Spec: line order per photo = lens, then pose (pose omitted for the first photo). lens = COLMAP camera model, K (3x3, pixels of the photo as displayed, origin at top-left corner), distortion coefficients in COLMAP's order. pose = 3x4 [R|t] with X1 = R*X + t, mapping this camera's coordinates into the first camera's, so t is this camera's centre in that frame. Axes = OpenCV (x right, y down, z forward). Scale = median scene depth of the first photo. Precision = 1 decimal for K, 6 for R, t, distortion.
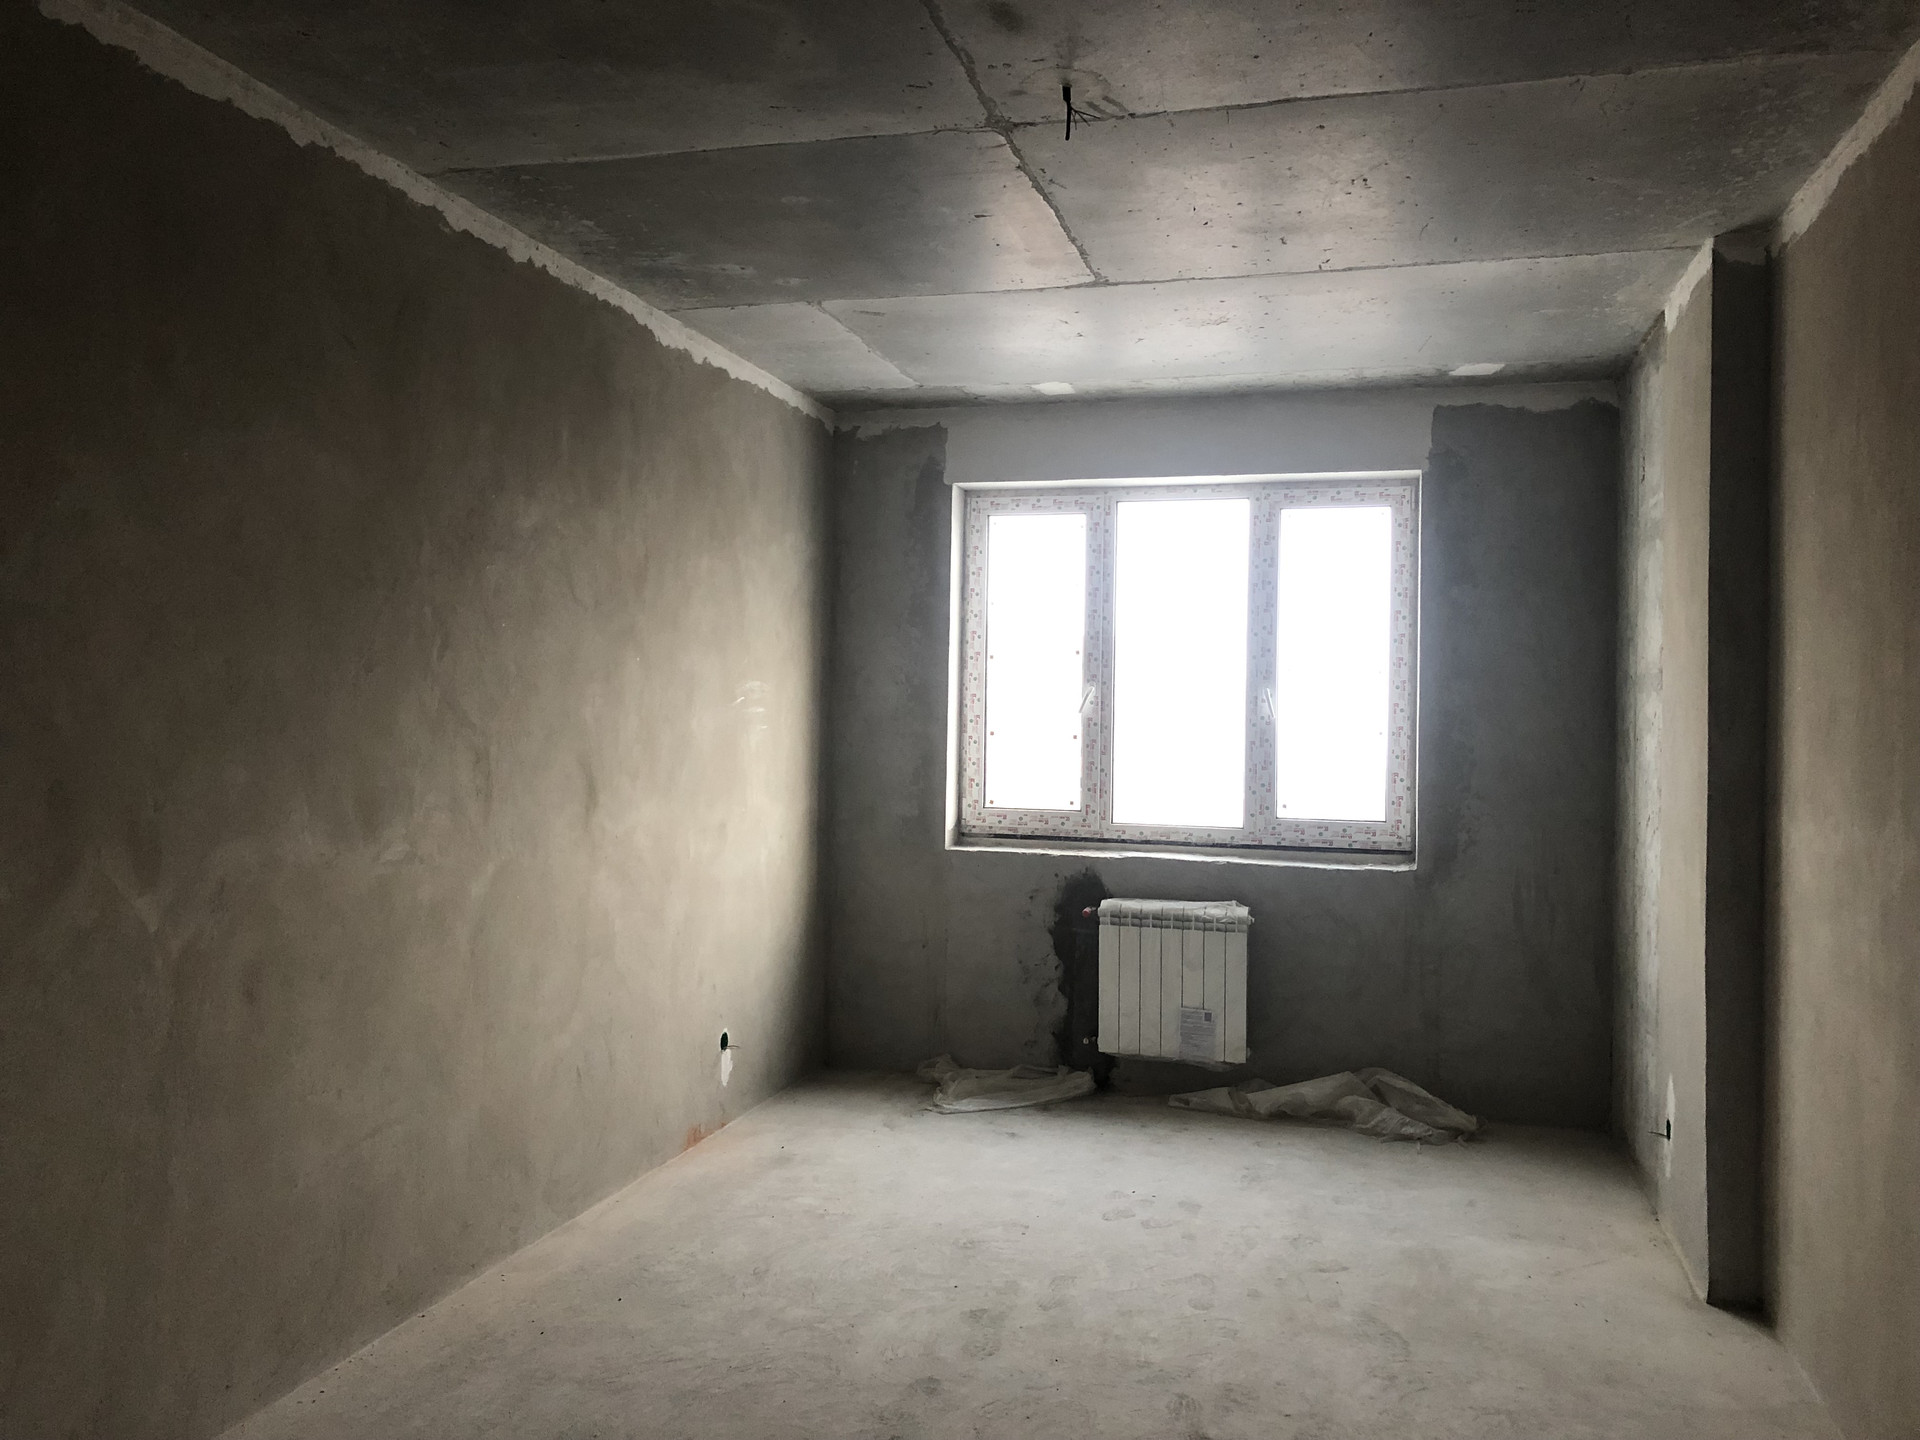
lens RADIAL K [[1440.3, 0, 960.0], [0, 1440.3, 720.0], [0, 0, 1]] dist [0.126290, -0.250720]
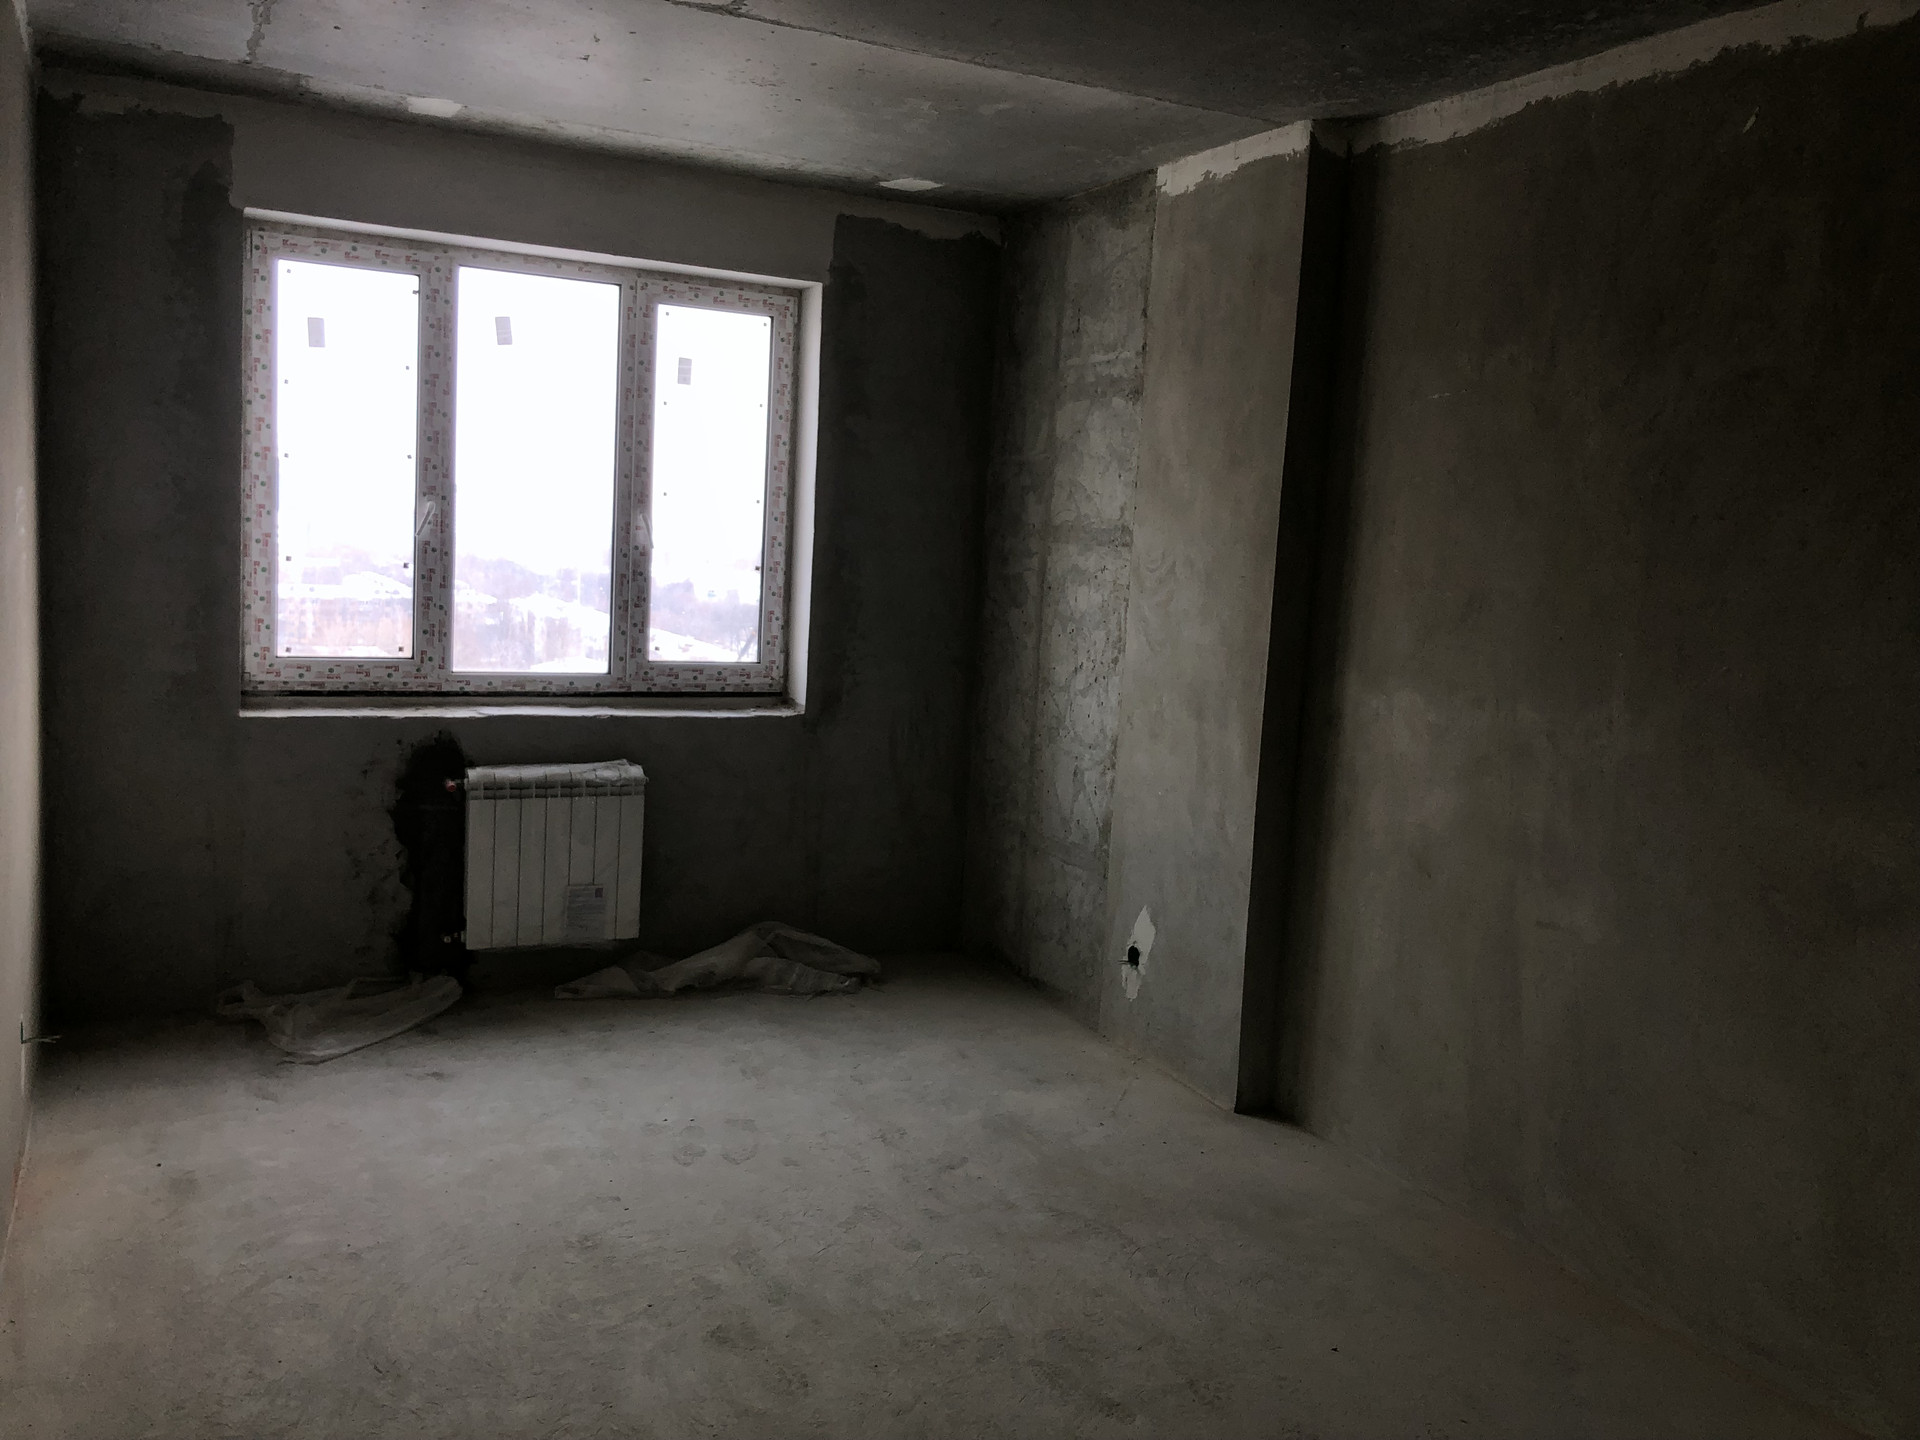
lens RADIAL K [[1502.0, 0, 960.0], [0, 1502.0, 720.0], [0, 0, 1]] dist [0.038666, -0.007612]
pose [[0.777769, -0.053906, 0.626234, -0.214980], [-0.038126, 0.990435, 0.132608, -0.026688], [-0.627393, -0.127014, 0.768274, 0.171610]]
